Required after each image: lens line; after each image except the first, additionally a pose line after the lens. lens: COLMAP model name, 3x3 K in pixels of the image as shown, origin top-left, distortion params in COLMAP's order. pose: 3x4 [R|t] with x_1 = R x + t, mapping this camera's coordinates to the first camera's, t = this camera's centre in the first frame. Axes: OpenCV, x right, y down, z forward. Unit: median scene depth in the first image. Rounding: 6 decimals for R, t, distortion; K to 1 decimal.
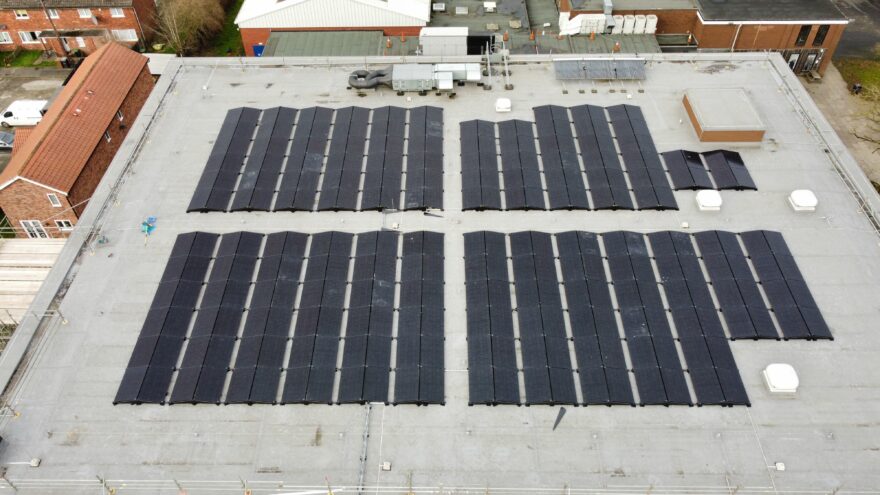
lens RADIAL K [[663.9, 0, 440.0], [0, 663.9, 247.5], [0, 0, 1]] dist [0.008106, -0.001396]
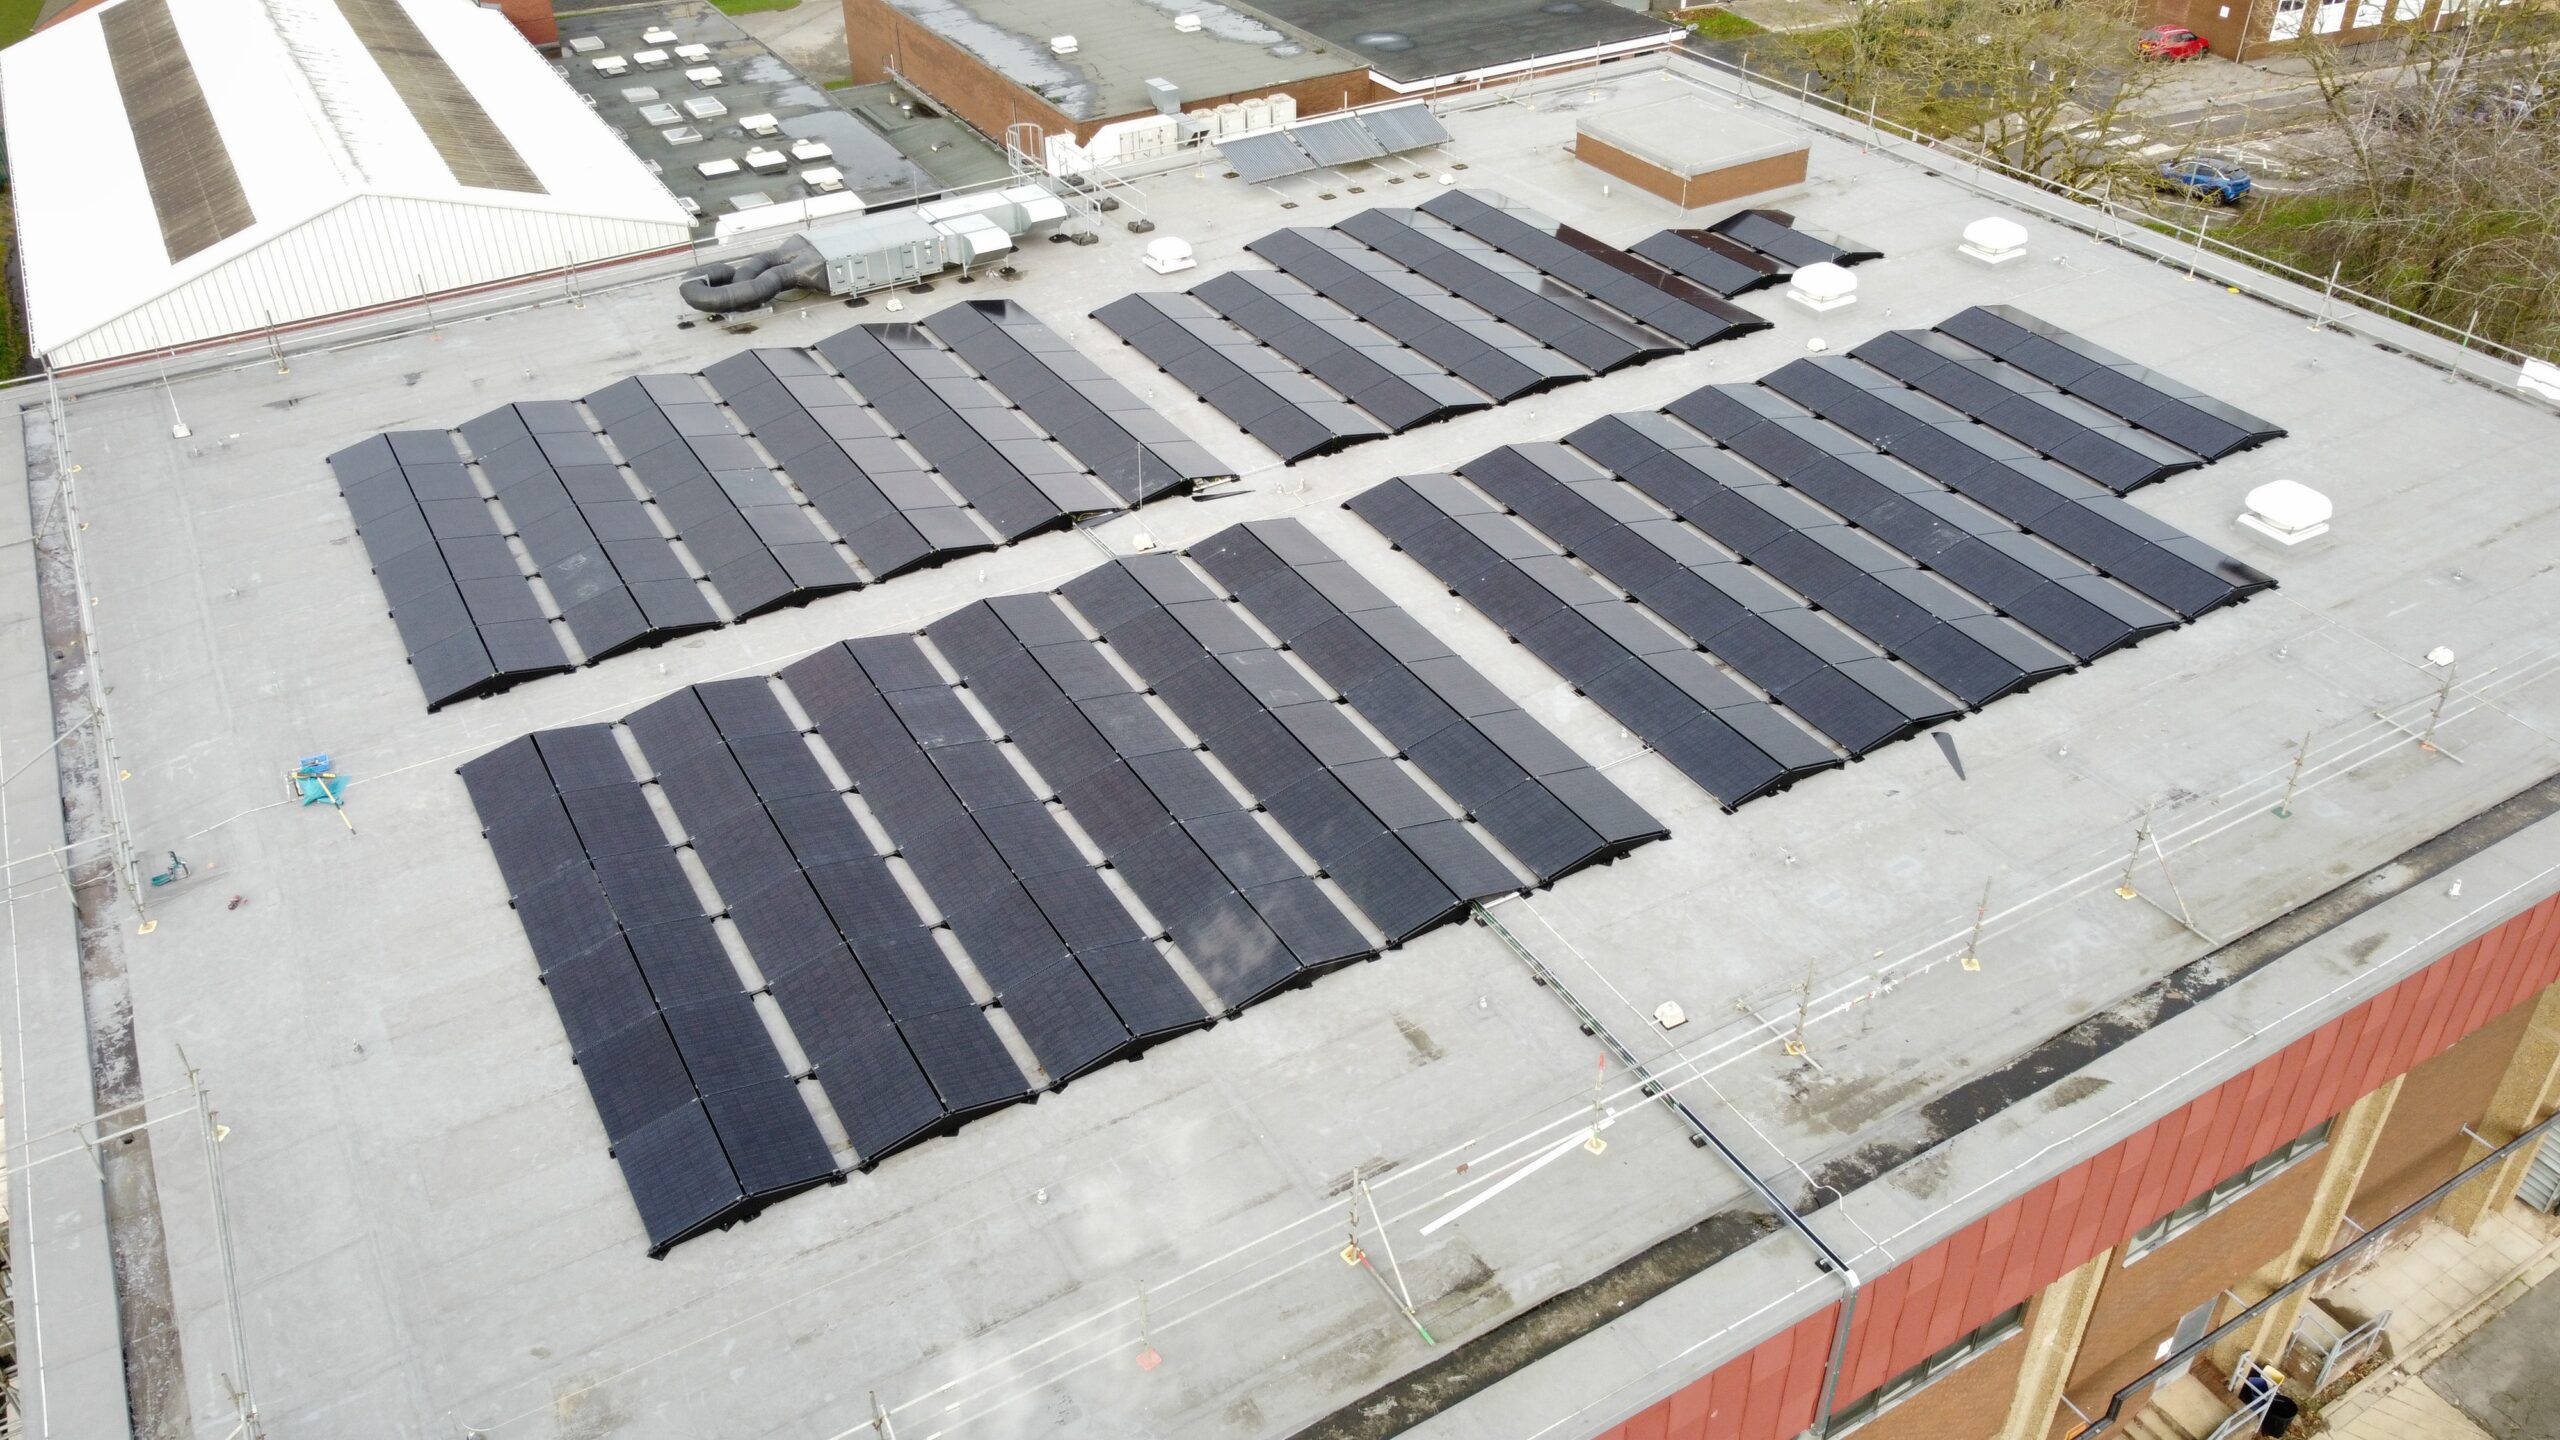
lens RADIAL K [[1931.3, 0, 1280.0], [0, 1931.3, 720.0], [0, 0, 1]] dist [0.008106, -0.001396]
pose [[0.858615, -0.293654, 0.420176, -0.382677], [0.367915, 0.923774, -0.106212, 0.151648], [-0.356958, 0.245784, 0.901205, 0.138845]]
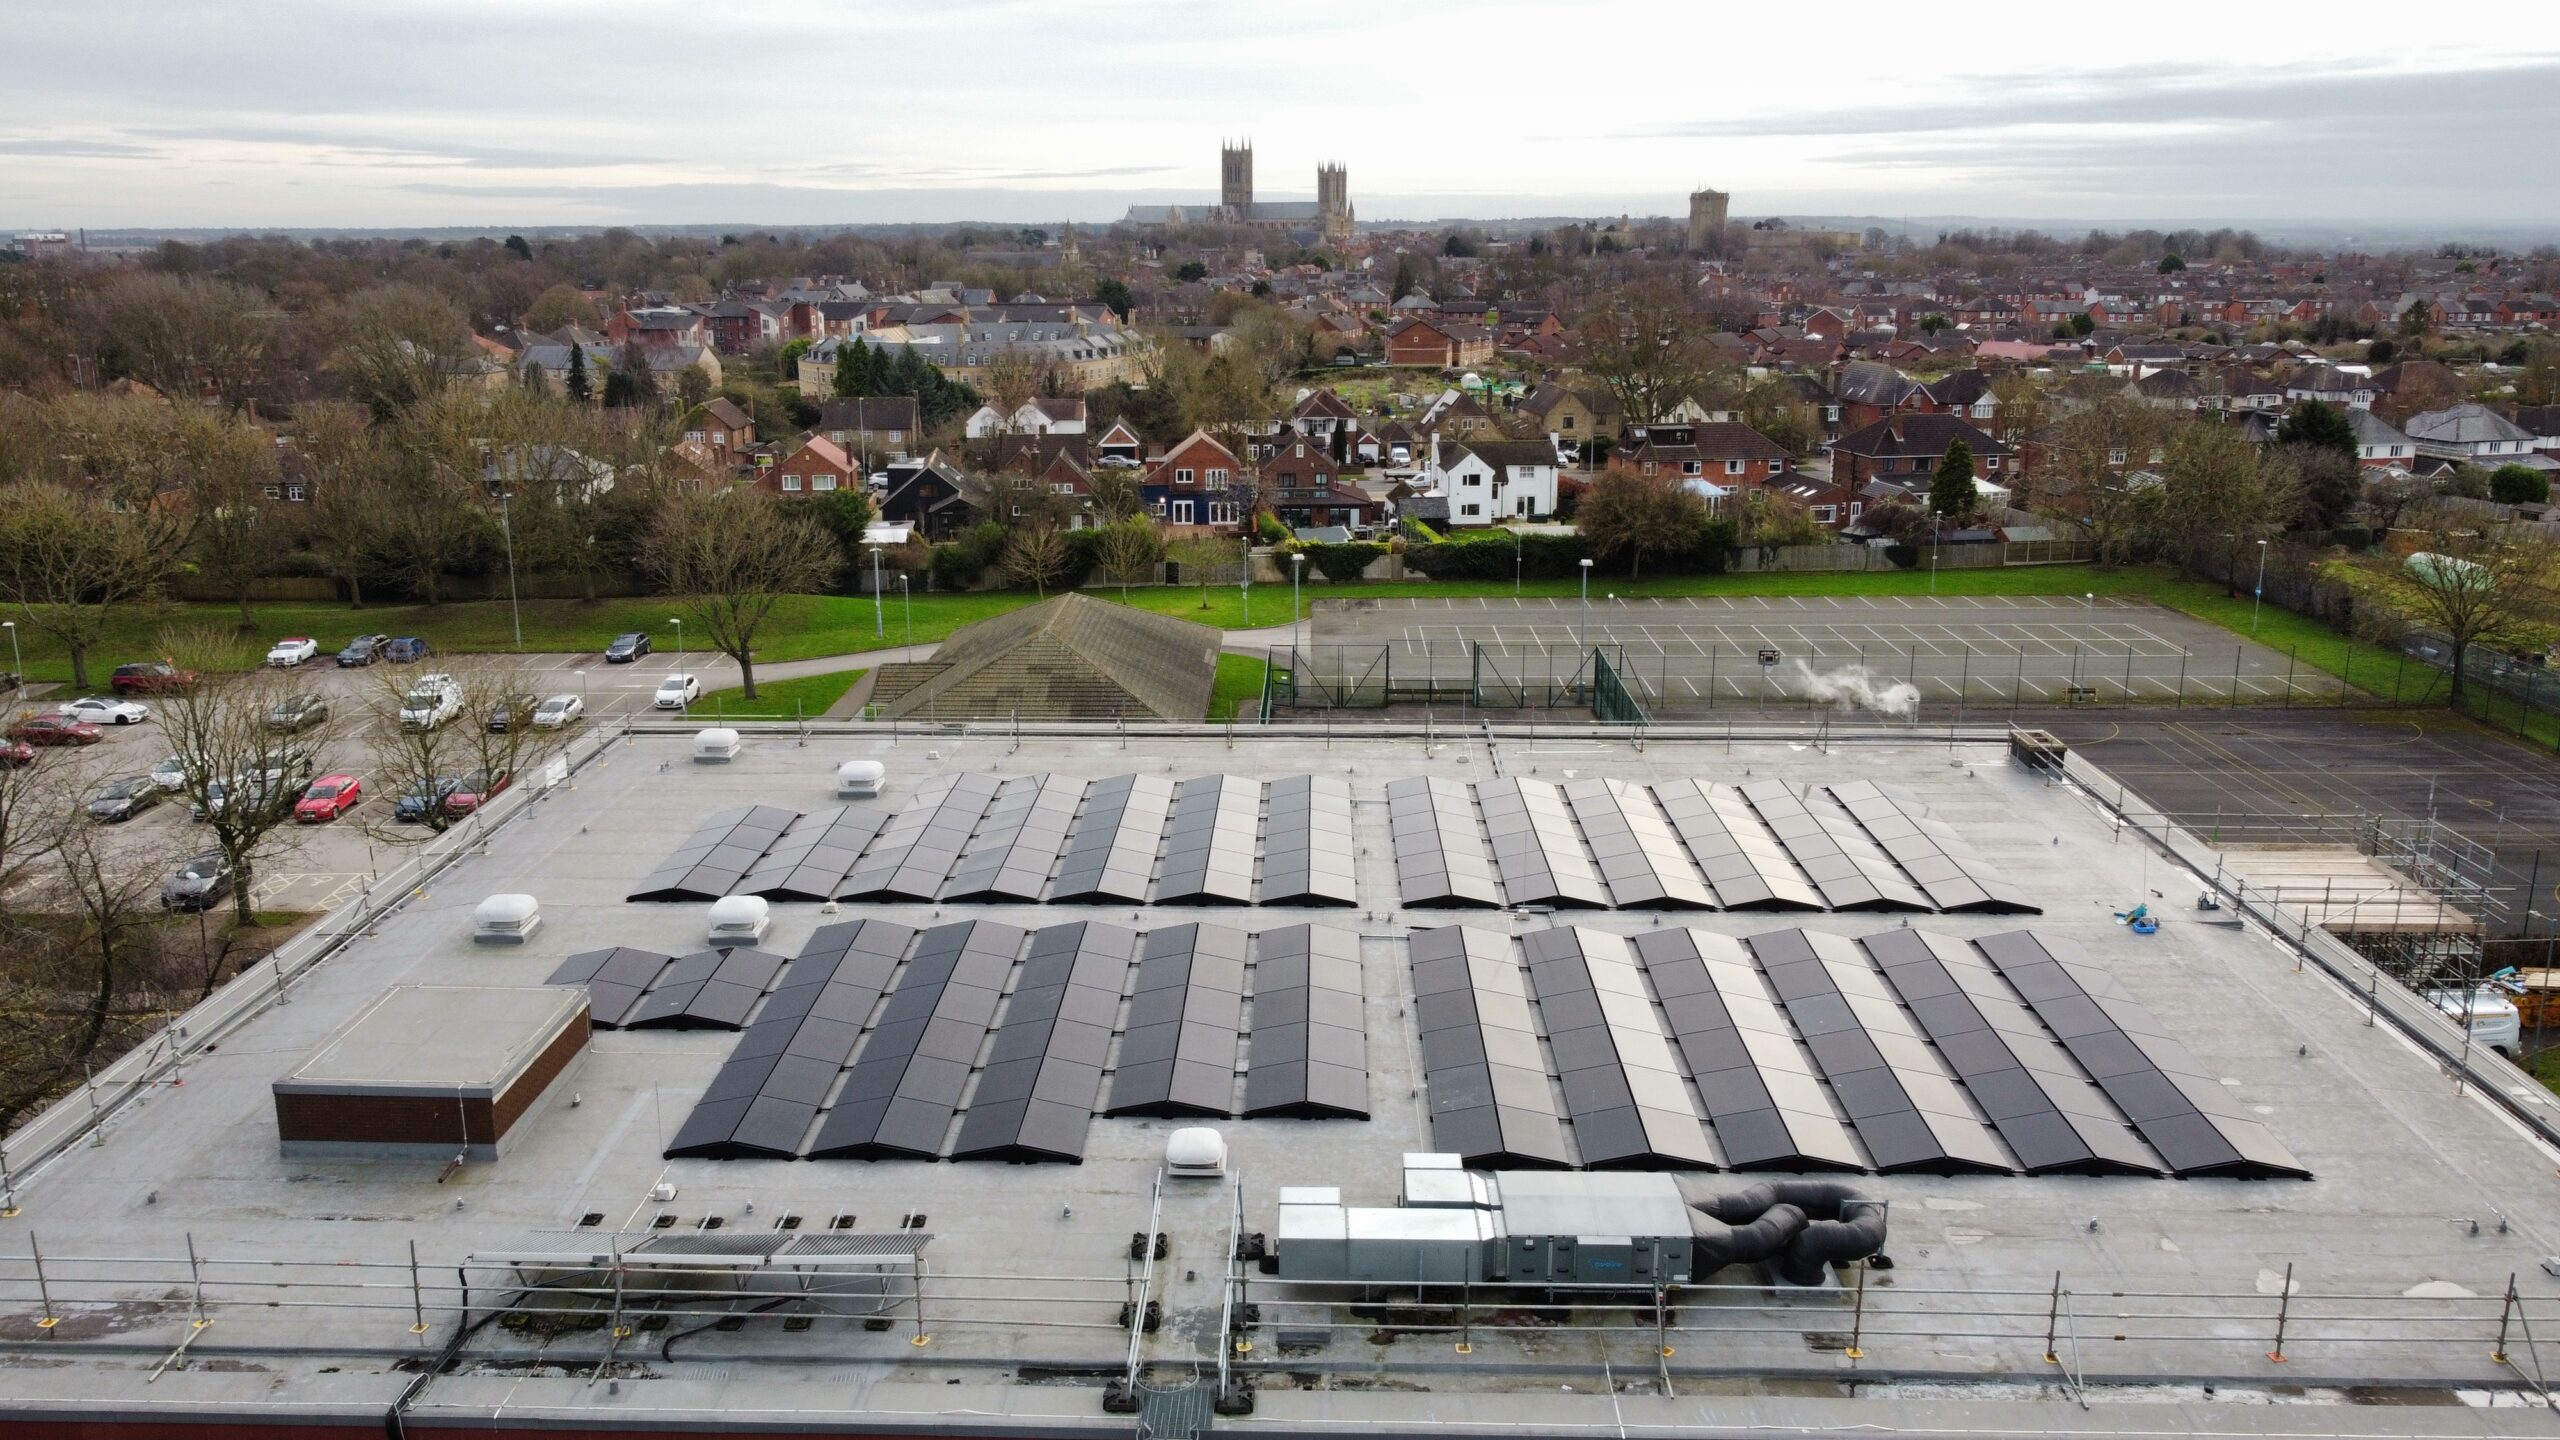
lens RADIAL K [[1931.3, 0, 1280.0], [0, 1931.3, 720.0], [0, 0, 1]] dist [0.008106, -0.001396]
pose [[-0.999928, 0.006003, 0.010431, 0.059653], [0.012035, 0.505657, 0.862651, -1.015130], [-0.000096, 0.862714, -0.505693, 1.338669]]
